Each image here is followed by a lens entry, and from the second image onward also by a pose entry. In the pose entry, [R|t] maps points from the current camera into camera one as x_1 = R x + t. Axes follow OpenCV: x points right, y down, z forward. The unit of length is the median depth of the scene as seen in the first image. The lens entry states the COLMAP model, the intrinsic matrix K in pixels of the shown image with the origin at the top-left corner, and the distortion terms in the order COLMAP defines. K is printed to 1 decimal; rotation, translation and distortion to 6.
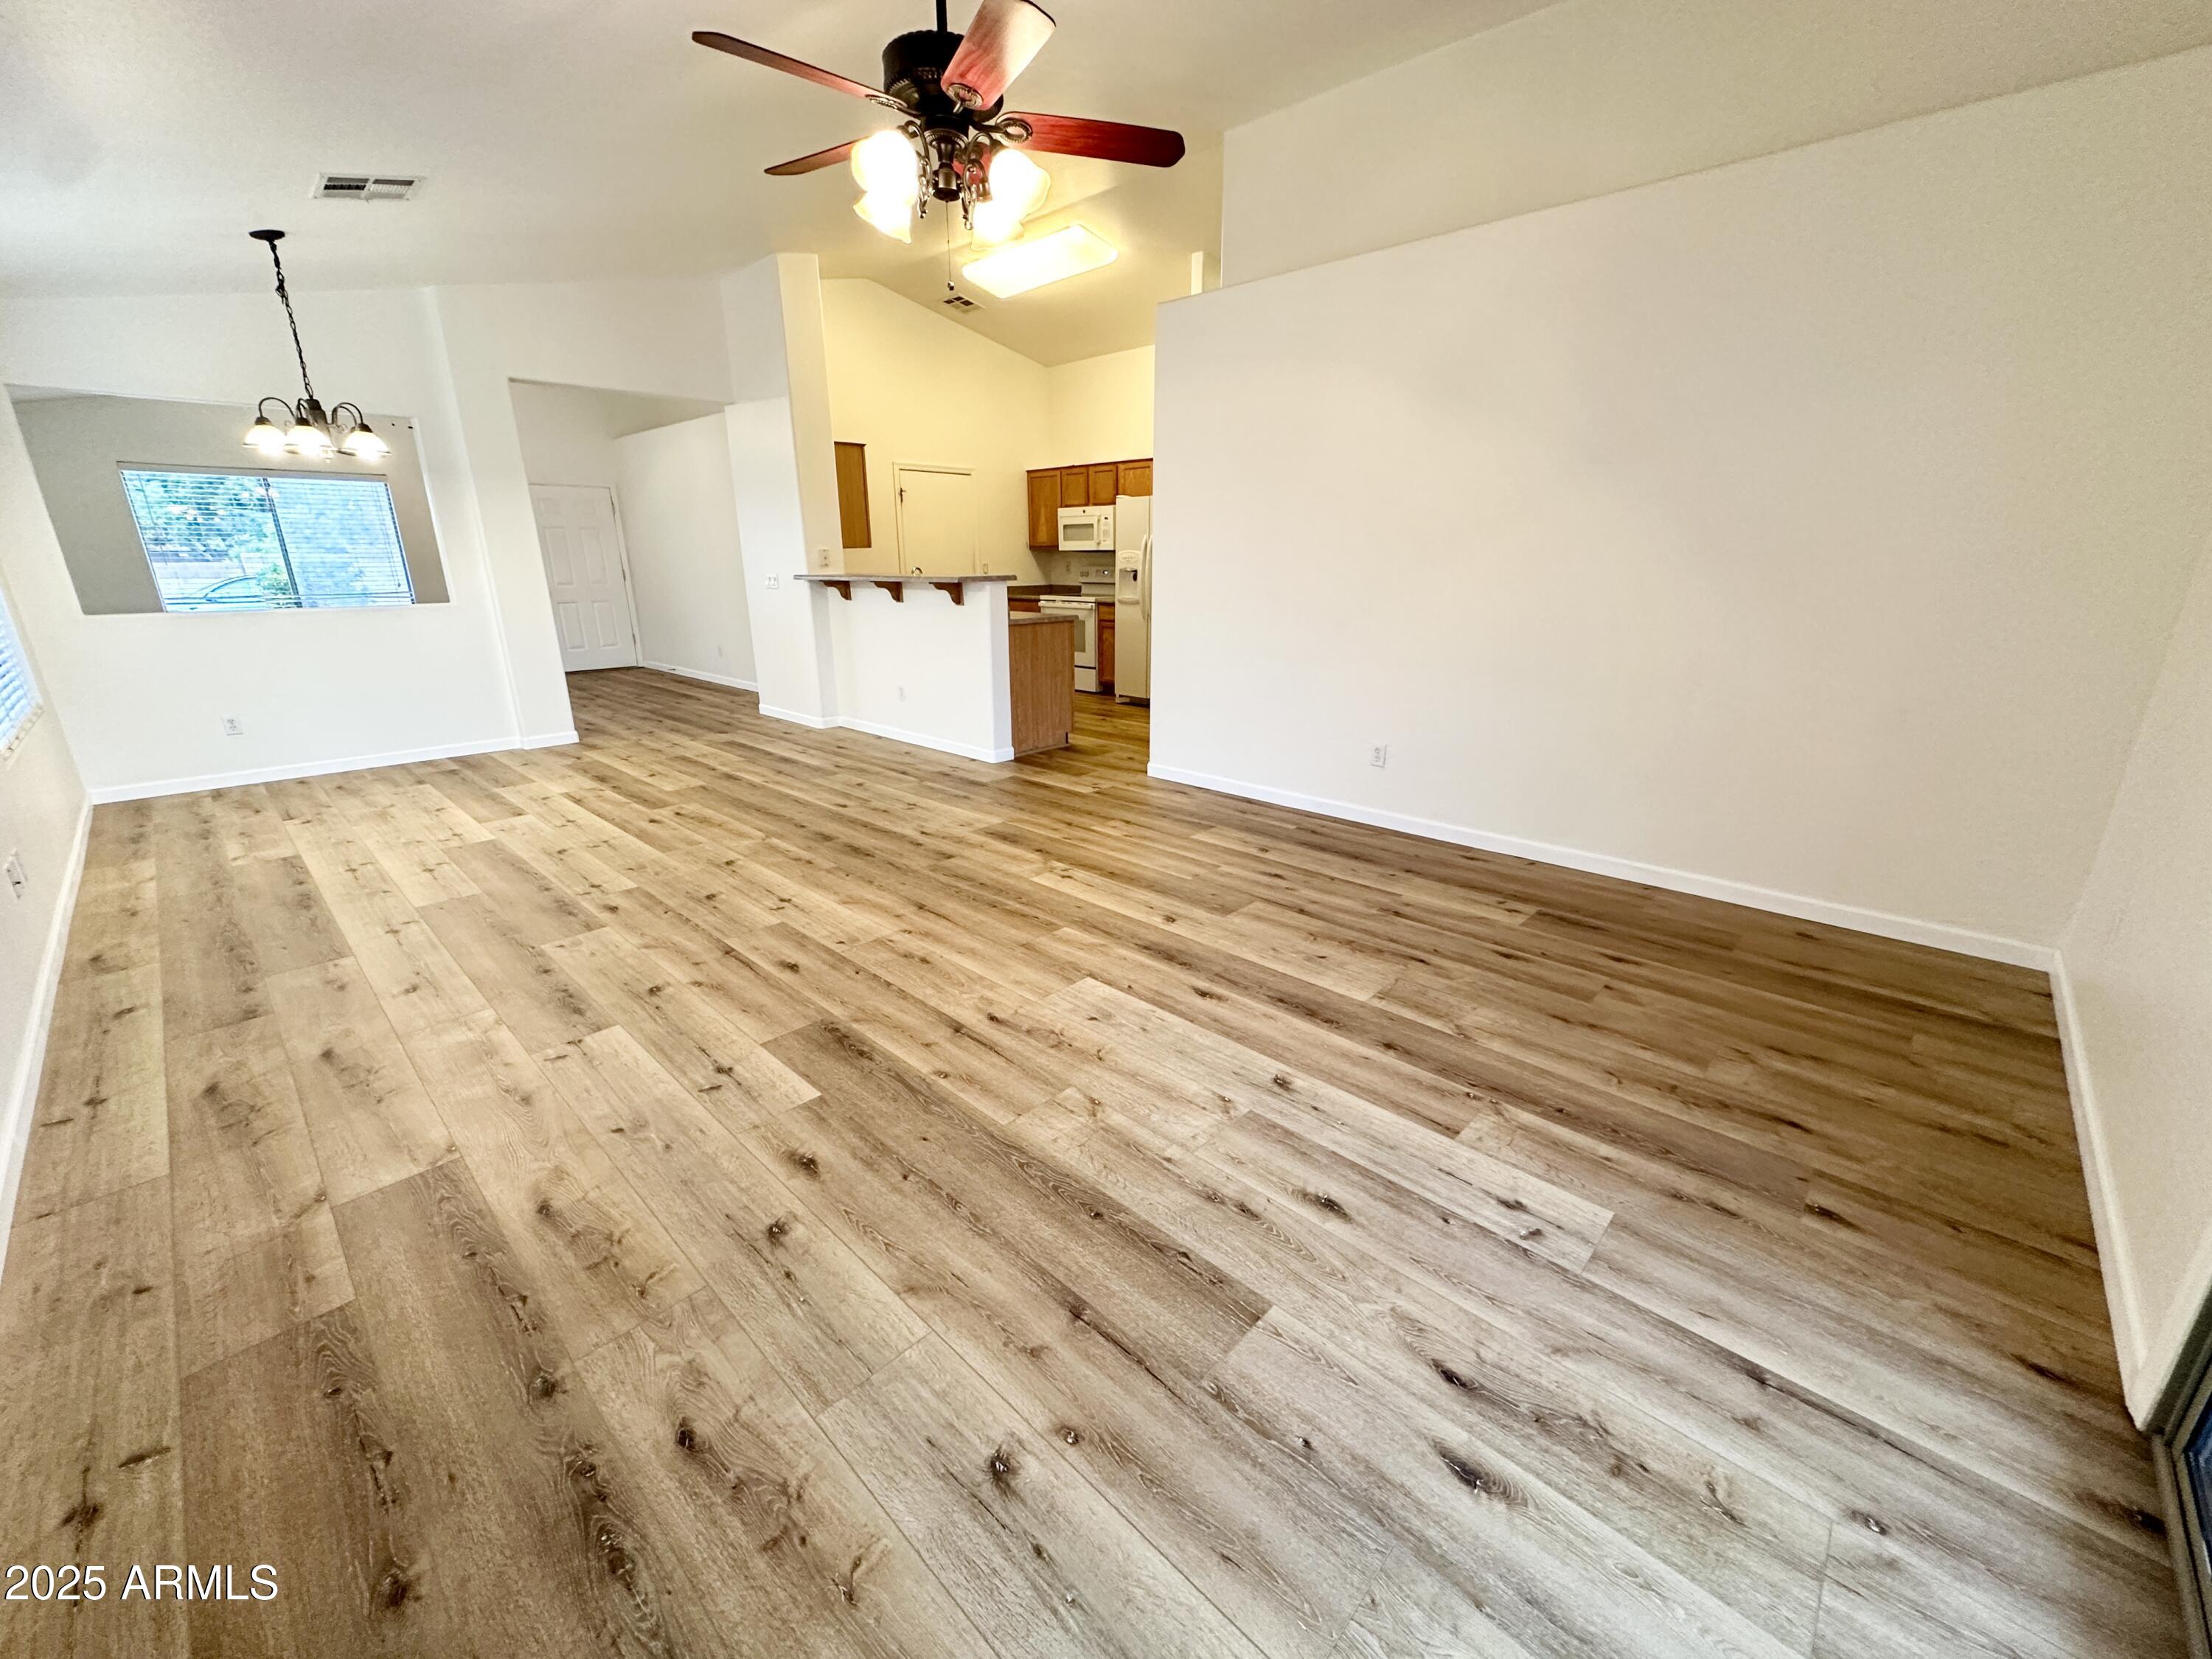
lens RADIAL K [[881.8, 0, 1107.2], [0, 881.8, 829.1], [0, 0, 1]] dist [0.000060, 0.000237]
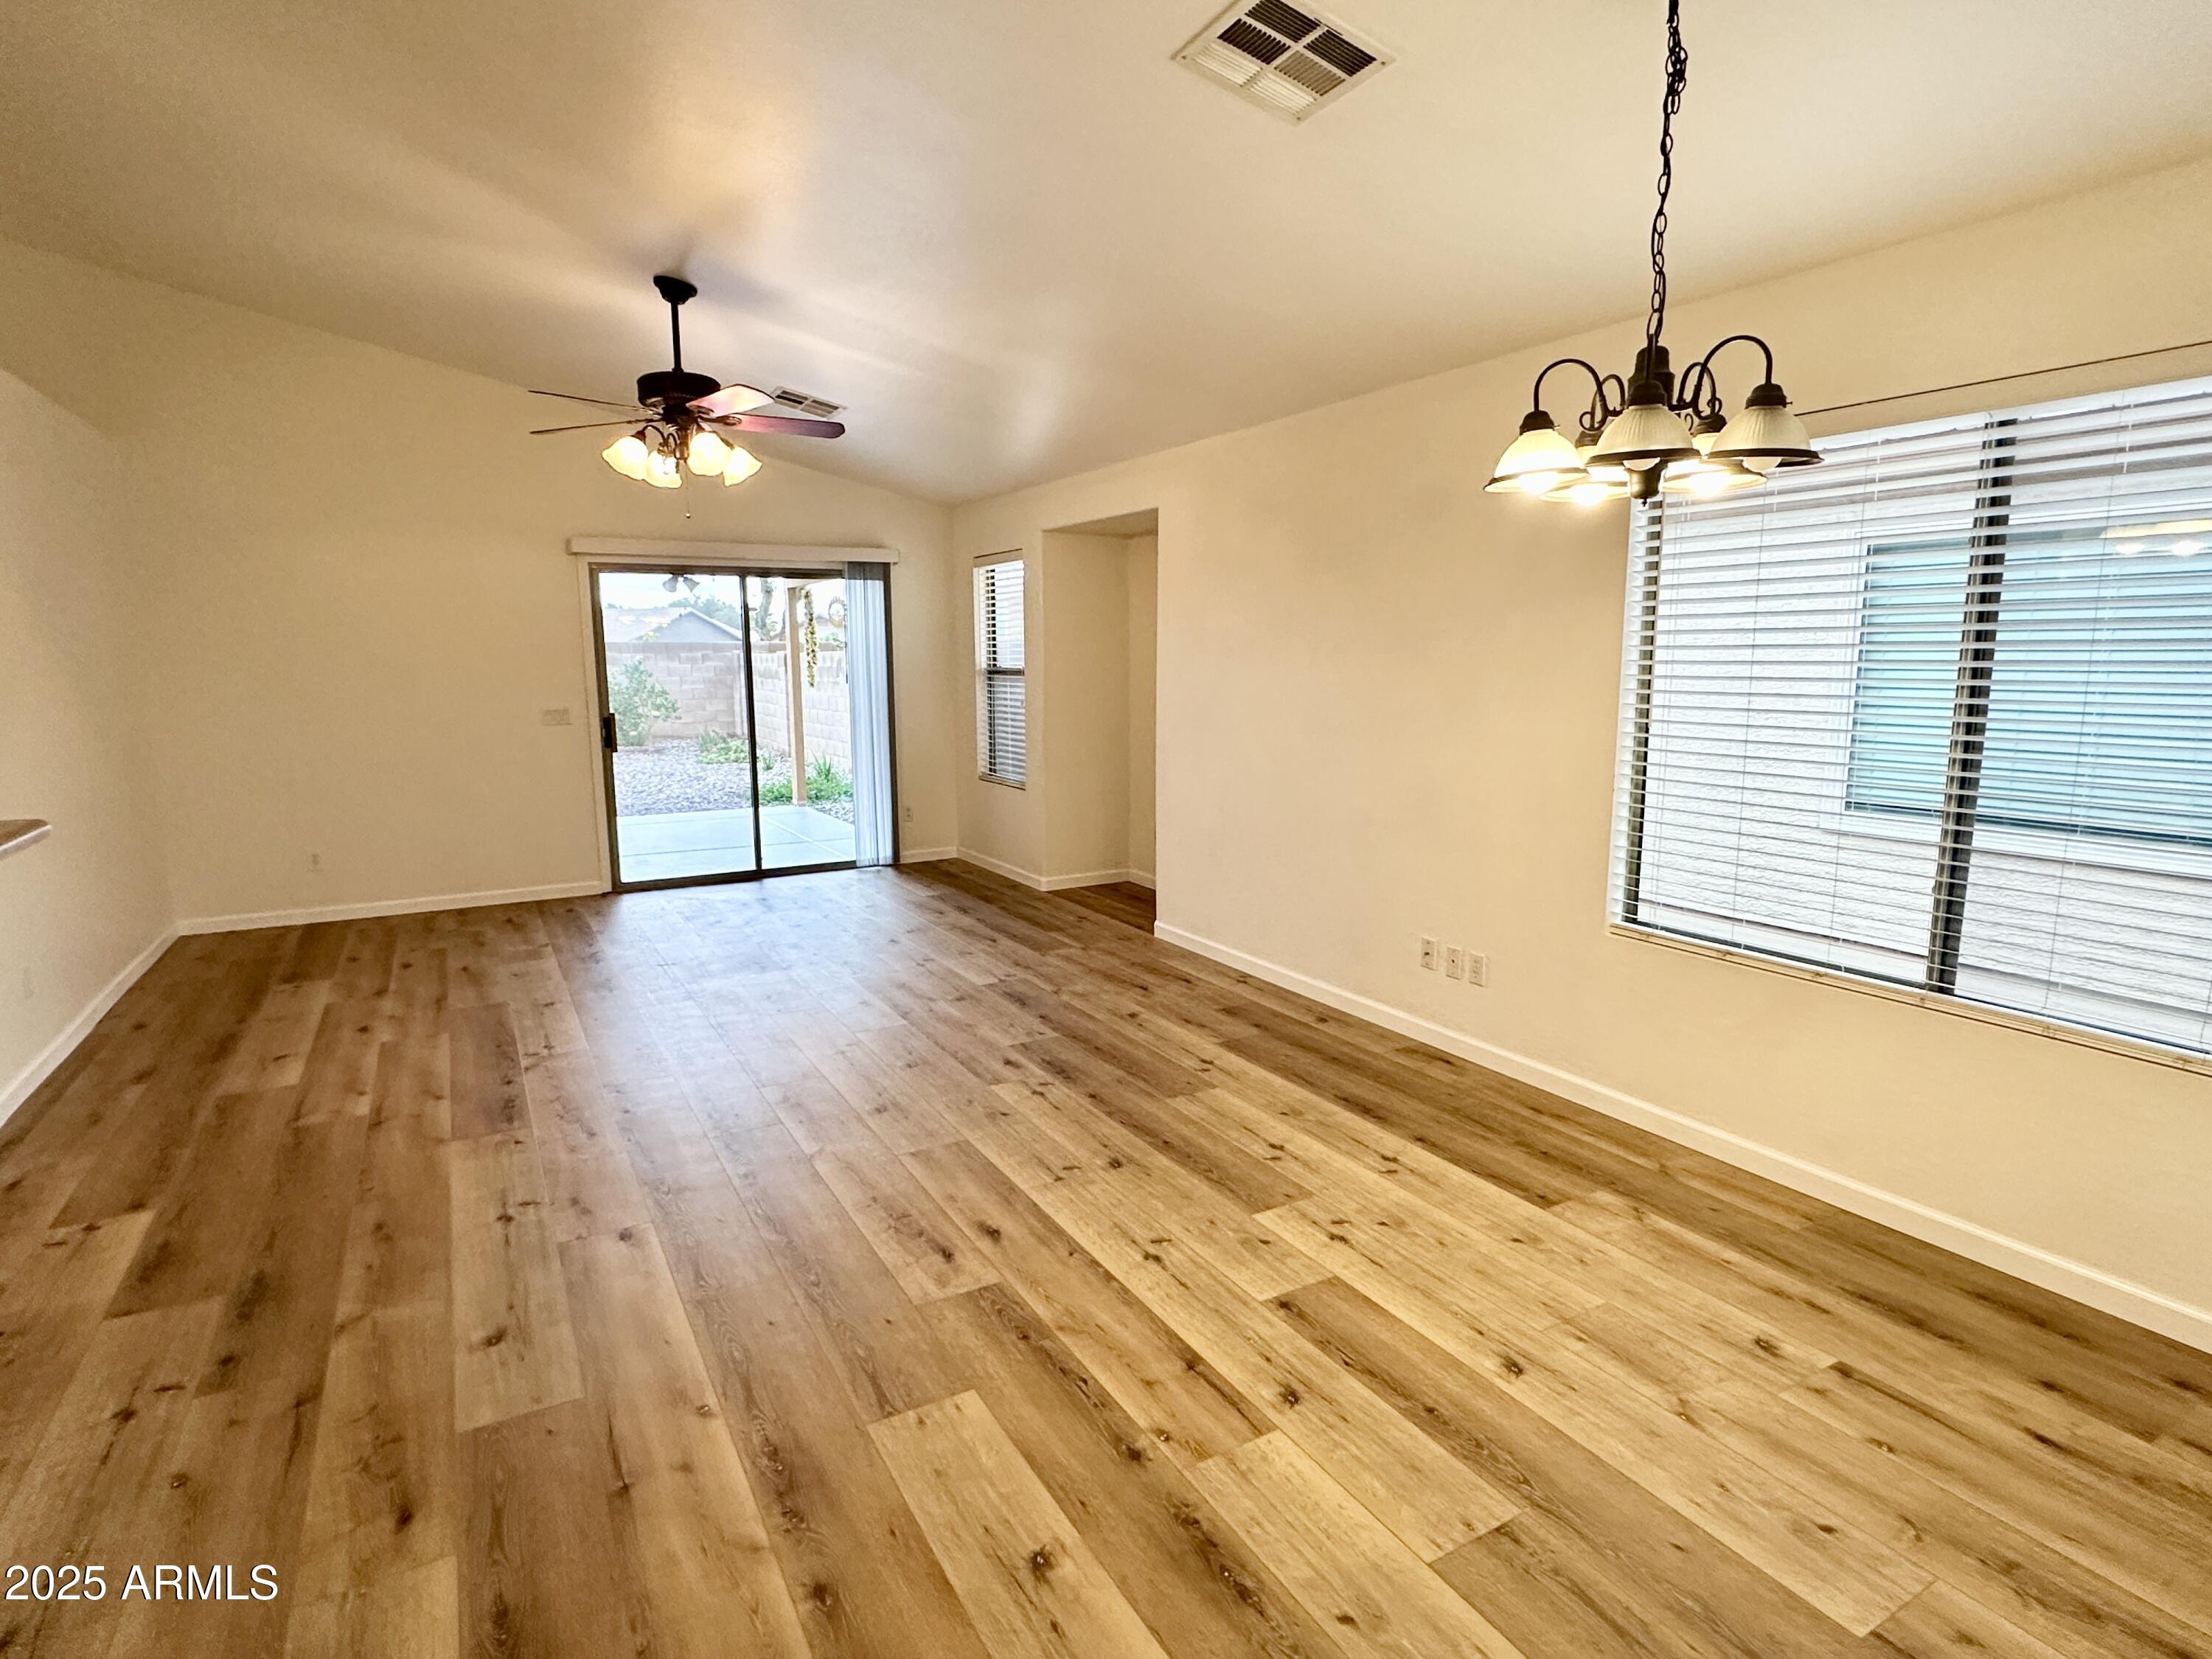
lens RADIAL K [[1152.6, 0, 1102.4], [0, 1152.6, 829.8], [0, 0, 1]] dist [-0.001739, -0.003366]
pose [[-0.956265, -0.035593, 0.290327, -0.896782], [0.096421, 0.898731, 0.427769, -0.577999], [-0.276151, 0.437054, -0.855993, 1.710793]]
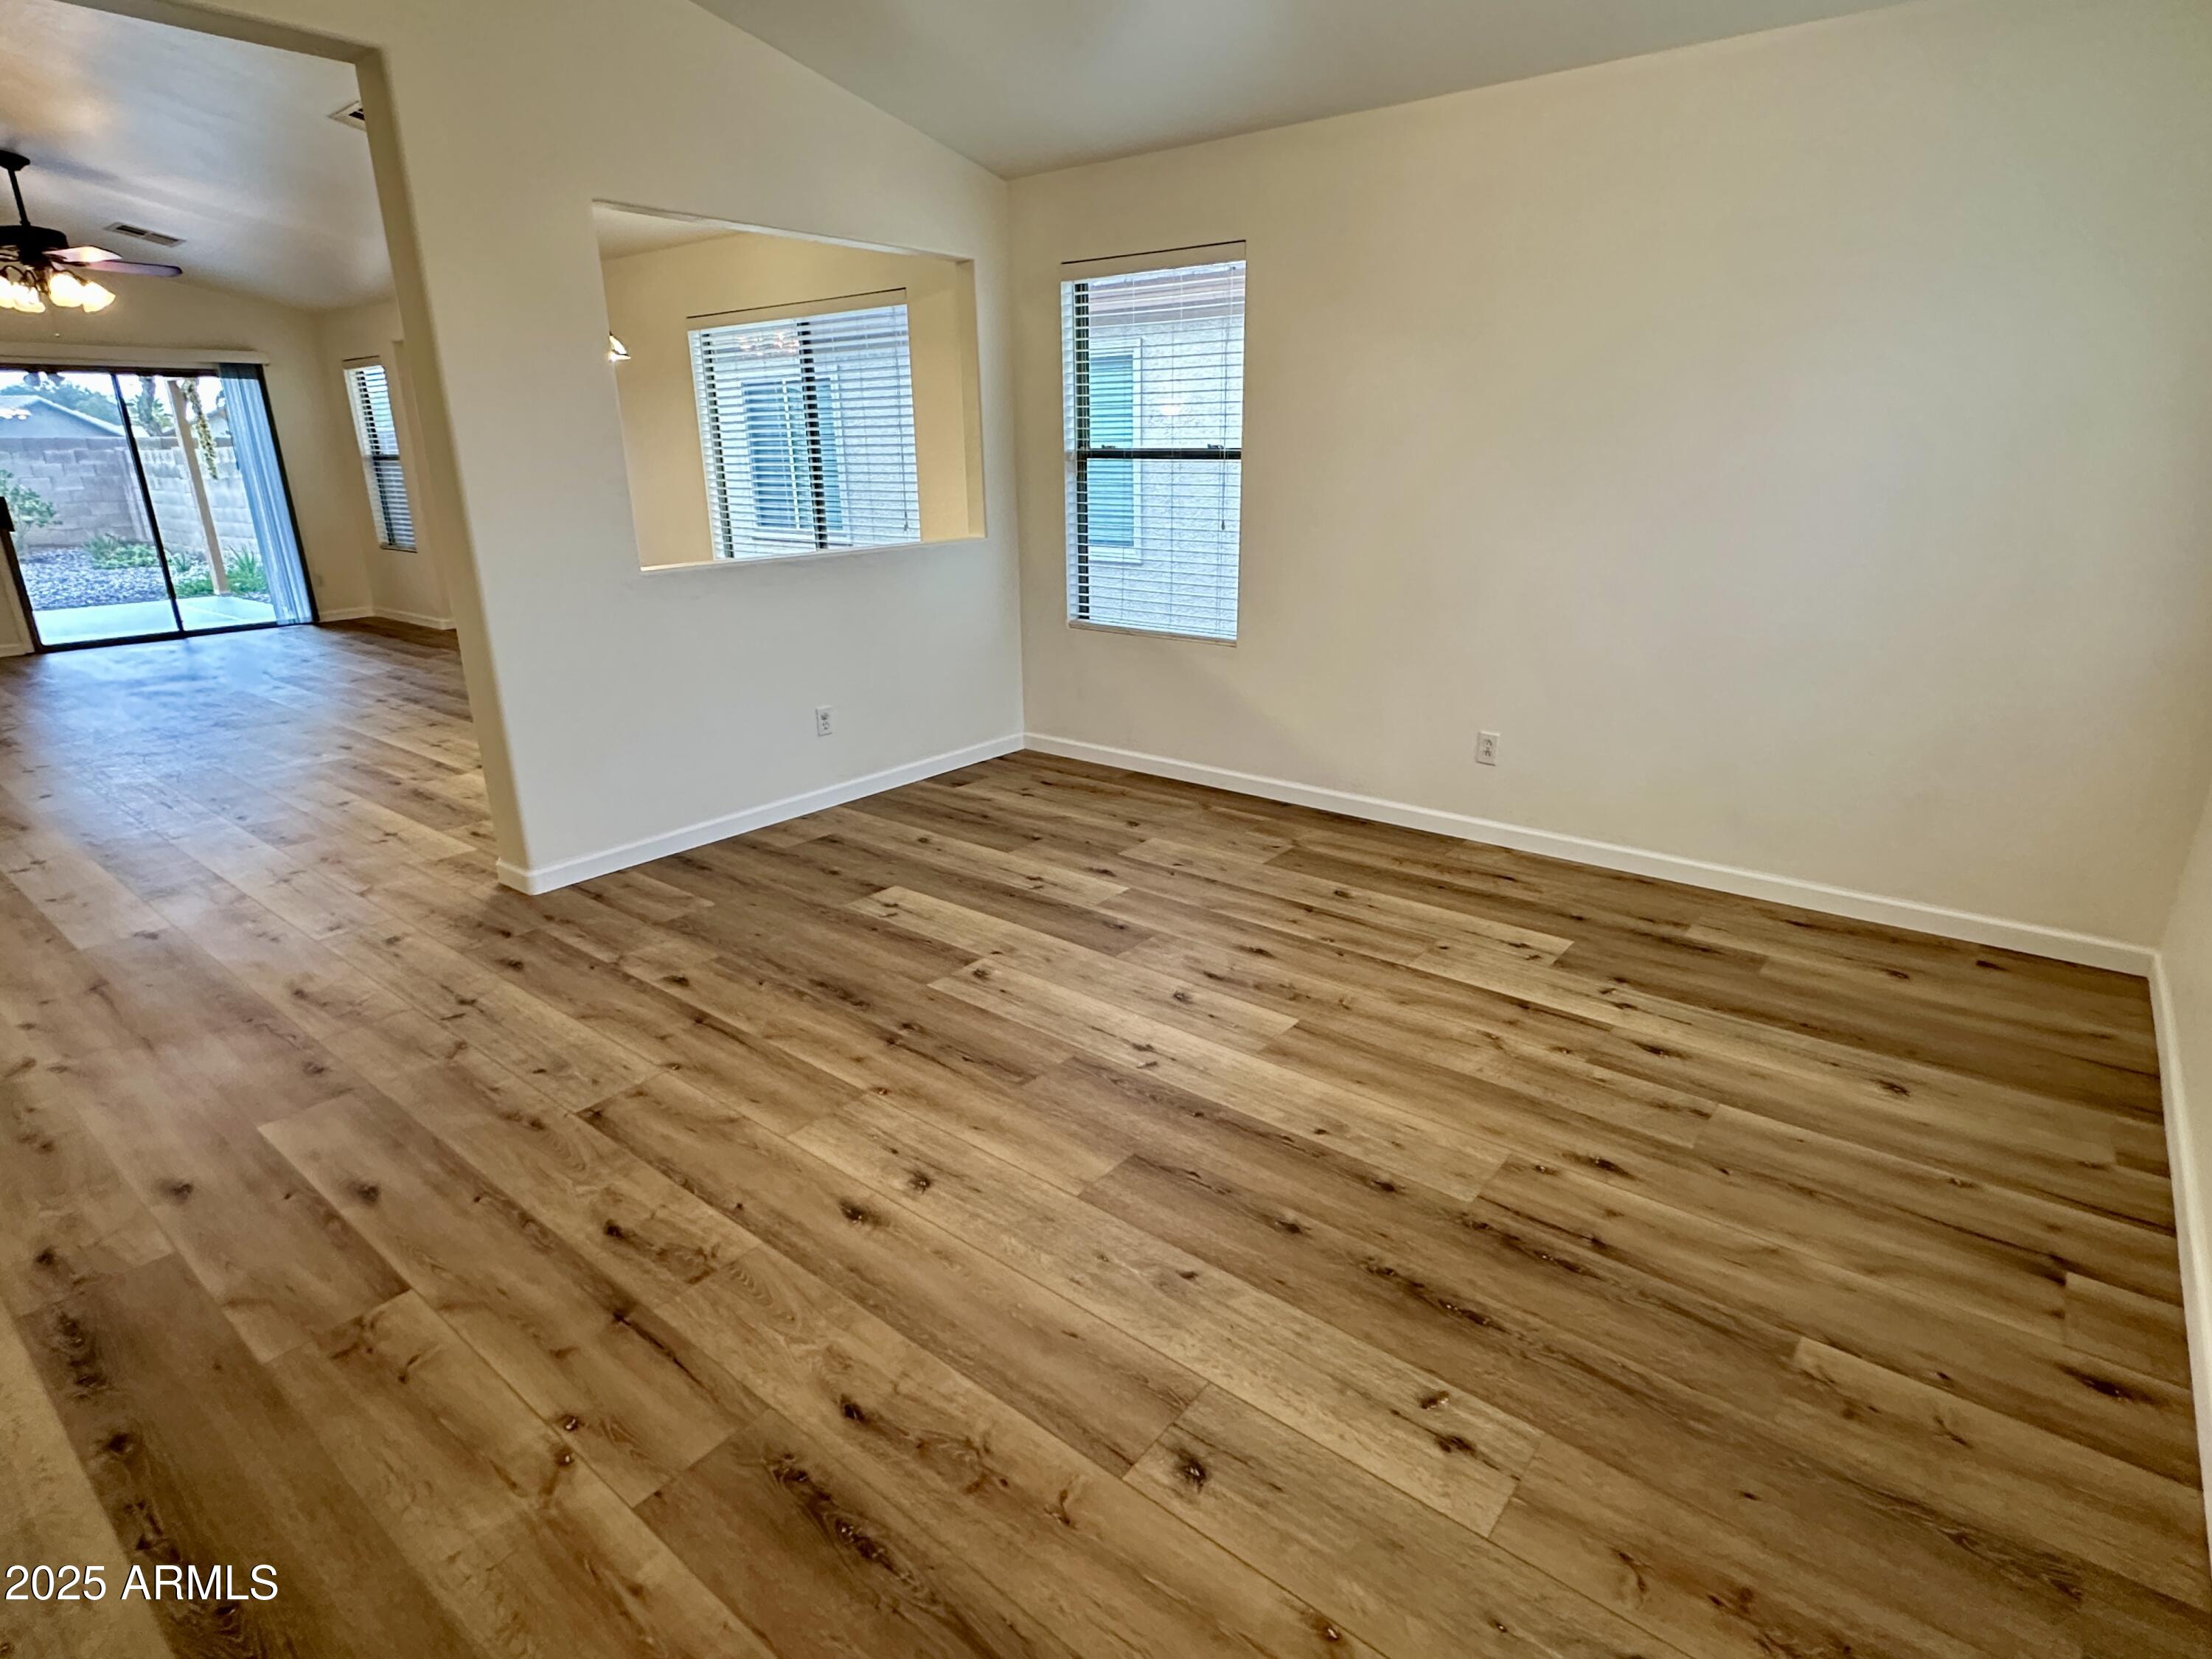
lens RADIAL K [[1152.6, 0, 1113.9], [0, 1152.6, 825.6], [0, 0, 1]] dist [-0.001739, -0.003366]
pose [[-0.995953, 0.041623, -0.079660, -1.479210], [-0.012765, 0.811815, 0.583775, -0.813221], [0.088968, 0.582429, -0.807998, 2.541405]]
